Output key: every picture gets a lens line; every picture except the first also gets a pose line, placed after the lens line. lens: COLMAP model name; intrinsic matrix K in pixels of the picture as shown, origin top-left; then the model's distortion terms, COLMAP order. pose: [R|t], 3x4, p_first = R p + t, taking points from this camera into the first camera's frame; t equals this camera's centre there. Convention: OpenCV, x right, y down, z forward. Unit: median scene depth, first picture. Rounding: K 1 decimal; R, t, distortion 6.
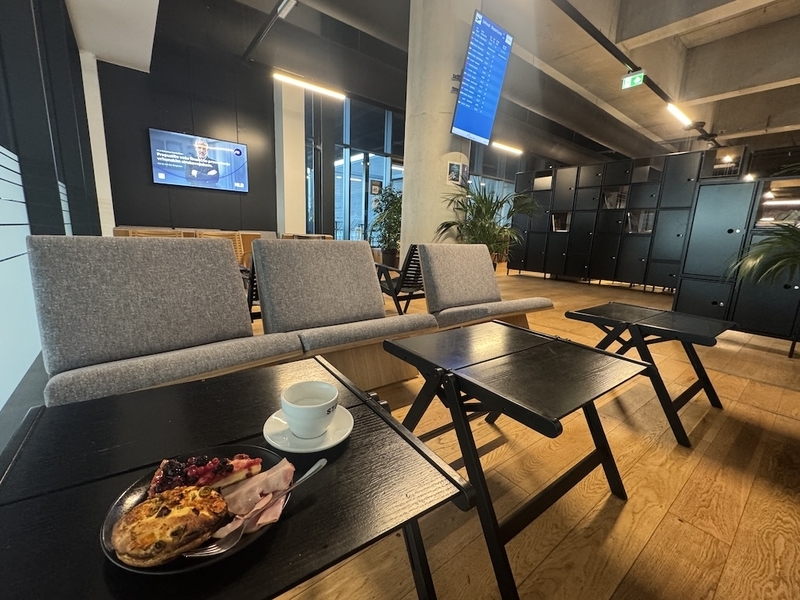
lens RADIAL K [[345.6, 0, 403.0], [0, 345.6, 299.5], [0, 0, 1]] dist [0.000322, -0.000147]
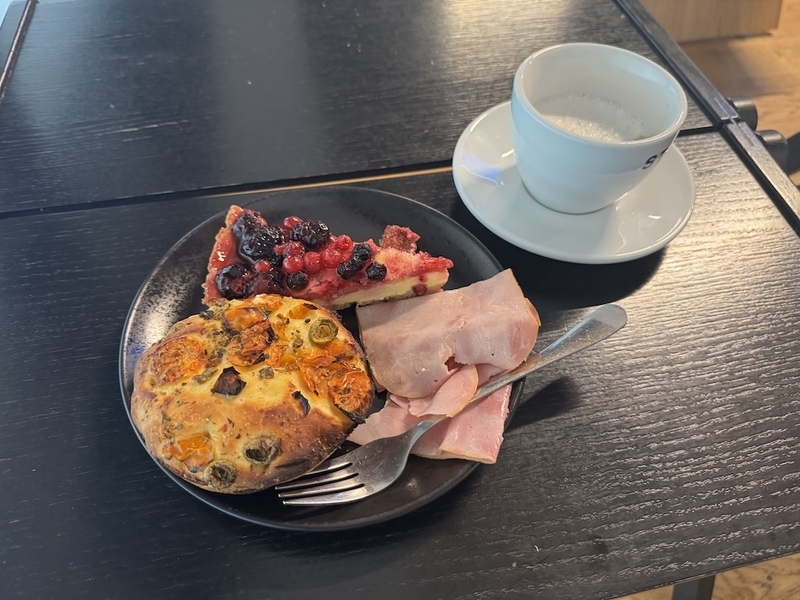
lens RADIAL K [[561.4, 0, 399.7], [0, 561.4, 301.2], [0, 0, 1]] dist [0.029086, -0.003872]
pose [[0.912651, 0.305233, -0.271847, -0.311832], [-0.048056, 0.740603, 0.670222, 0.093390], [0.405905, -0.598615, 0.690580, 0.583422]]
